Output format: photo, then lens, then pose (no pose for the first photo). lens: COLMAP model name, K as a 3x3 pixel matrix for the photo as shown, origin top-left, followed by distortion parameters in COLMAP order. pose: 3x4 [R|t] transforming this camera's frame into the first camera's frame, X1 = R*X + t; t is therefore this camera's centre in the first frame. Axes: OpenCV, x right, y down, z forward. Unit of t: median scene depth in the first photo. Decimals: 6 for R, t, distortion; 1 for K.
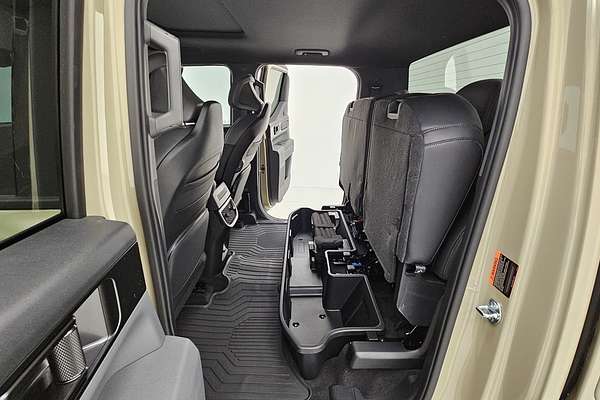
lens RADIAL K [[293.7, 0, 300.0], [0, 293.7, 200.0], [0, 0, 1]] dist [-0.003086, -0.001255]
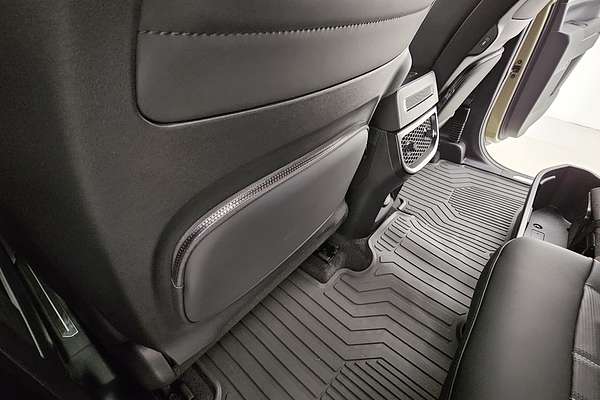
lens RADIAL K [[293.7, 0, 300.0], [0, 293.7, 200.0], [0, 0, 1]] dist [-0.003086, -0.001255]
pose [[0.773794, 0.394979, -0.495211, -0.107750], [-0.218884, 0.900354, 0.376102, -0.007963], [0.594417, -0.182632, 0.783143, 0.451718]]
